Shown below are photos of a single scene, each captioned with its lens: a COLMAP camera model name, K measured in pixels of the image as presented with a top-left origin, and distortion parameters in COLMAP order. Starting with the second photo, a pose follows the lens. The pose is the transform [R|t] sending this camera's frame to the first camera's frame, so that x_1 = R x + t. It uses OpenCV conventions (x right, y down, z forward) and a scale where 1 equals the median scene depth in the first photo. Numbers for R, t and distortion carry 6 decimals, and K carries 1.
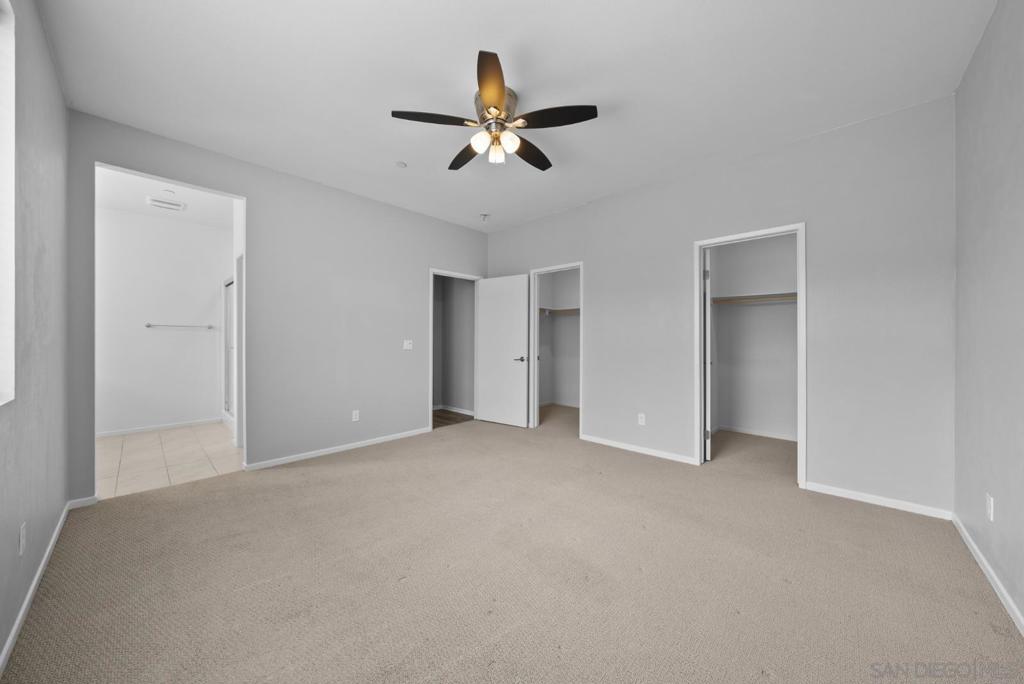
lens RADIAL K [[353.9, 0, 508.1], [0, 353.9, 337.9], [0, 0, 1]] dist [0.000534, 0.000034]
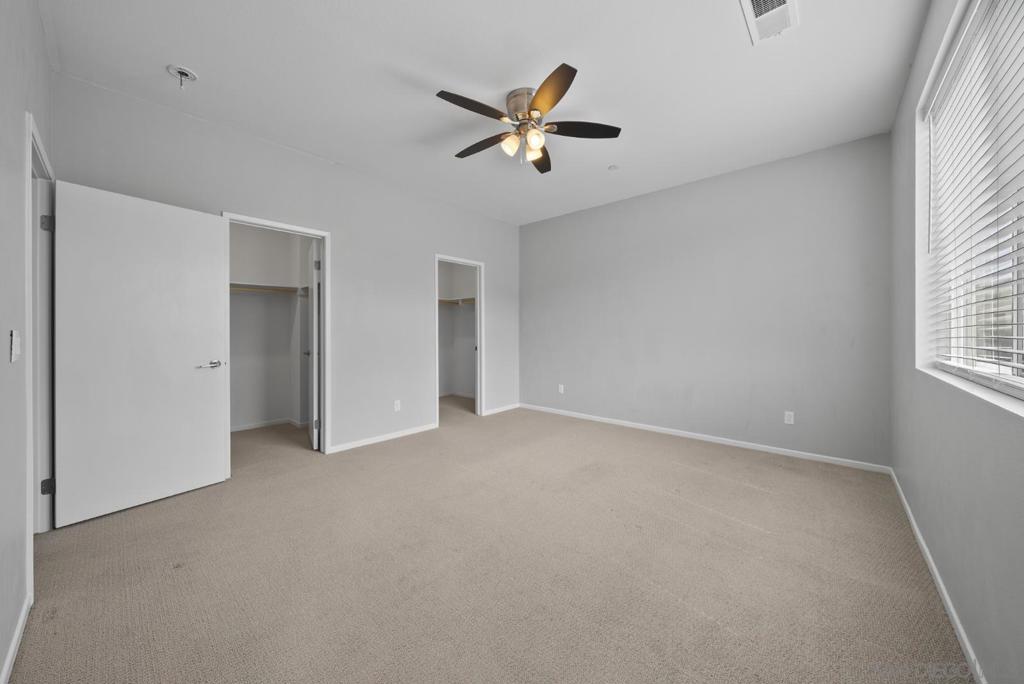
lens RADIAL K [[350.9, 0, 515.3], [0, 350.9, 340.4], [0, 0, 1]] dist [-0.000574, -0.000117]
pose [[-0.024163, -0.017924, 0.999547, -0.810883], [-0.001332, 0.999839, 0.017897, 0.014759], [-0.999707, -0.000899, -0.024183, 0.785478]]
